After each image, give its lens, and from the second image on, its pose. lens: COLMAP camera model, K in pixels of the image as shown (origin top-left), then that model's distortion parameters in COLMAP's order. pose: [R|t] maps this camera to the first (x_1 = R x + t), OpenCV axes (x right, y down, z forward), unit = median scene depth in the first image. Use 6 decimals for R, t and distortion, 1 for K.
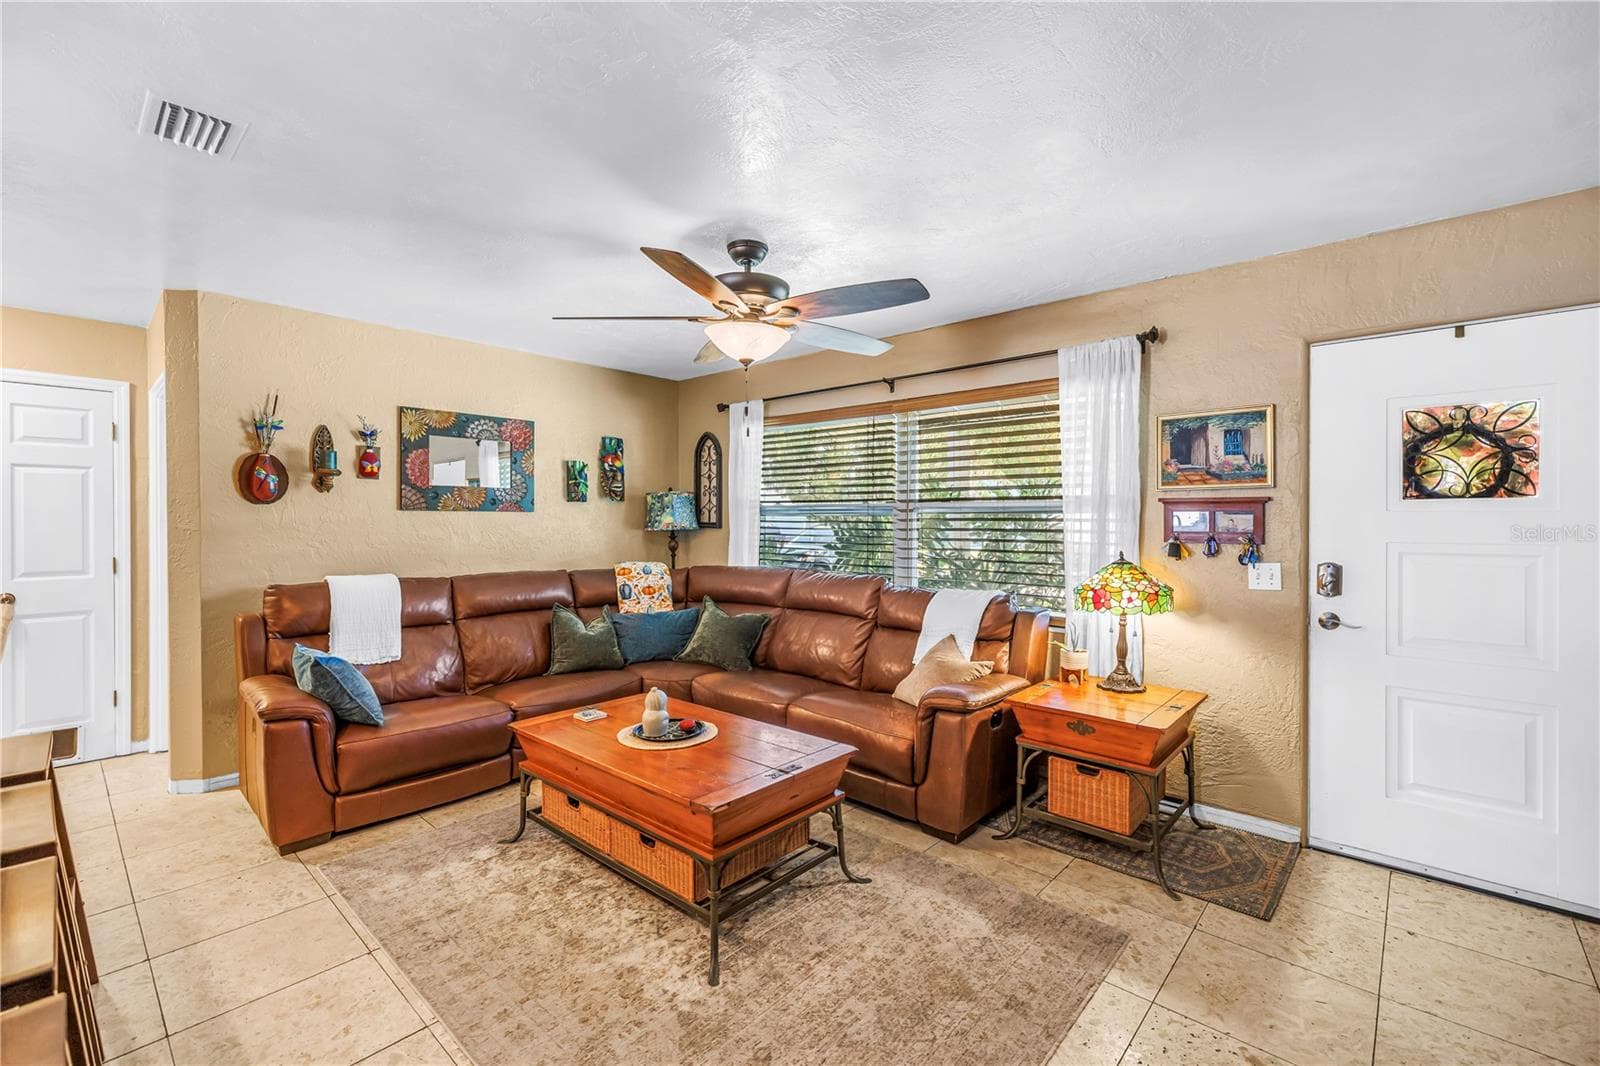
lens RADIAL K [[676.6, 0, 798.9], [0, 676.6, 523.9], [0, 0, 1]] dist [-0.002669, 0.001640]
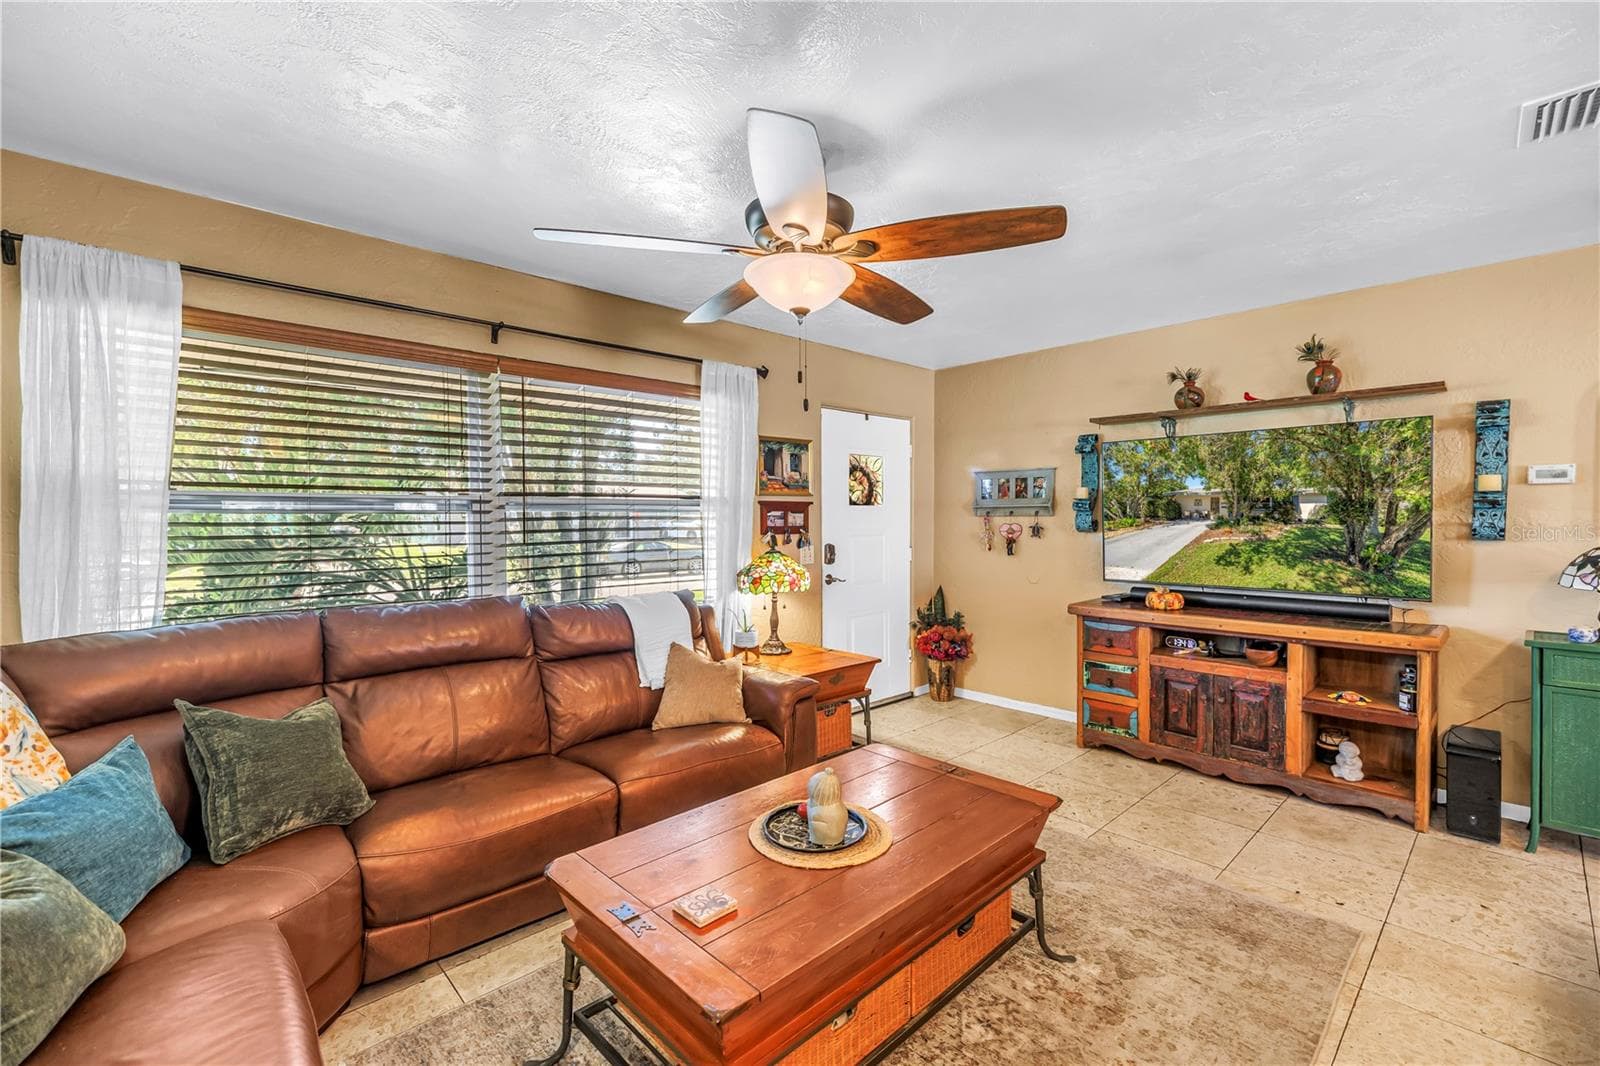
lens RADIAL K [[676.6, 0, 797.7], [0, 676.6, 525.8], [0, 0, 1]] dist [-0.002669, 0.001640]
pose [[0.090118, -0.012786, 0.995849, -0.772585], [0.011944, 0.999860, 0.011757, -0.004695], [-0.995859, 0.010835, 0.090258, 0.851977]]
